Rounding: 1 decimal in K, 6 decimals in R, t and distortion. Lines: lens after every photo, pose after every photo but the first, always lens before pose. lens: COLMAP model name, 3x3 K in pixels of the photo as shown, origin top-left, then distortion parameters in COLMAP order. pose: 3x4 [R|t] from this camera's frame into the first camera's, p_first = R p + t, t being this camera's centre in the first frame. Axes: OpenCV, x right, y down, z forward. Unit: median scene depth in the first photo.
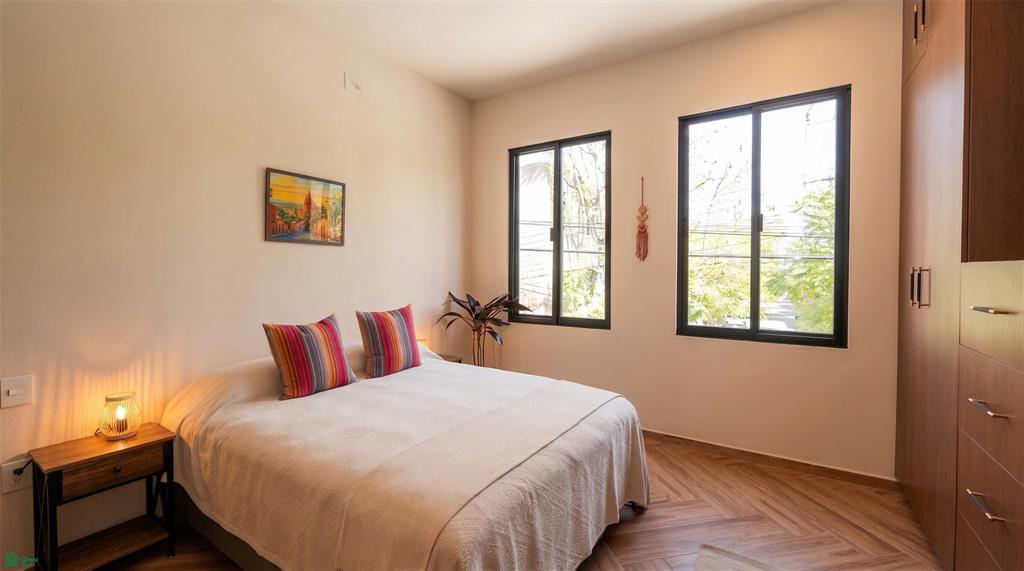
lens RADIAL K [[426.4, 0, 512.7], [0, 426.4, 277.7], [0, 0, 1]] dist [-0.001535, 0.000223]
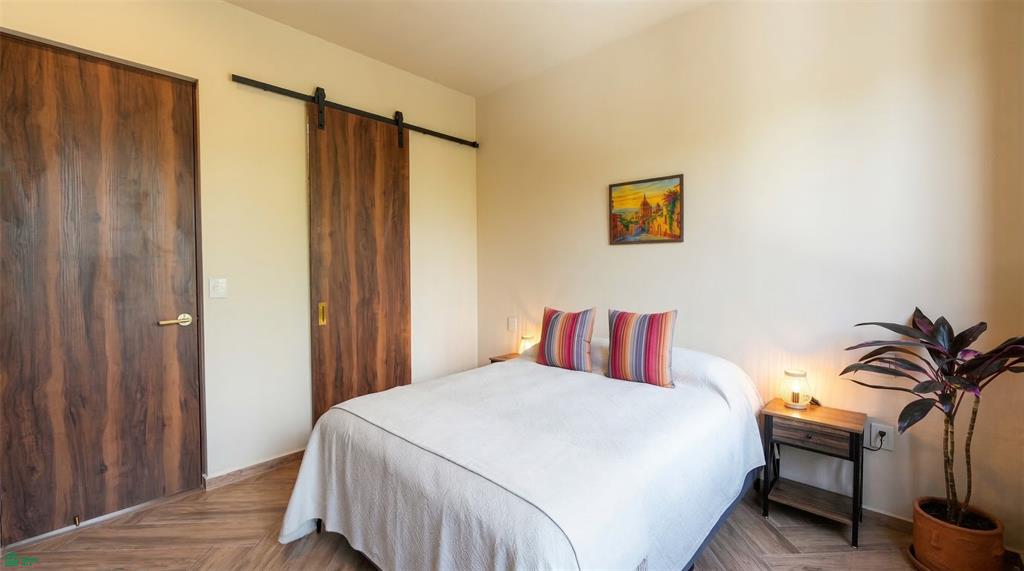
lens RADIAL K [[426.4, 0, 512.7], [0, 426.4, 277.7], [0, 0, 1]] dist [-0.001535, 0.000223]
pose [[-0.145343, 0.038323, -0.988639, 0.675866], [-0.000466, 0.999247, 0.038803, -0.037703], [0.989381, 0.006100, -0.145216, 0.895044]]
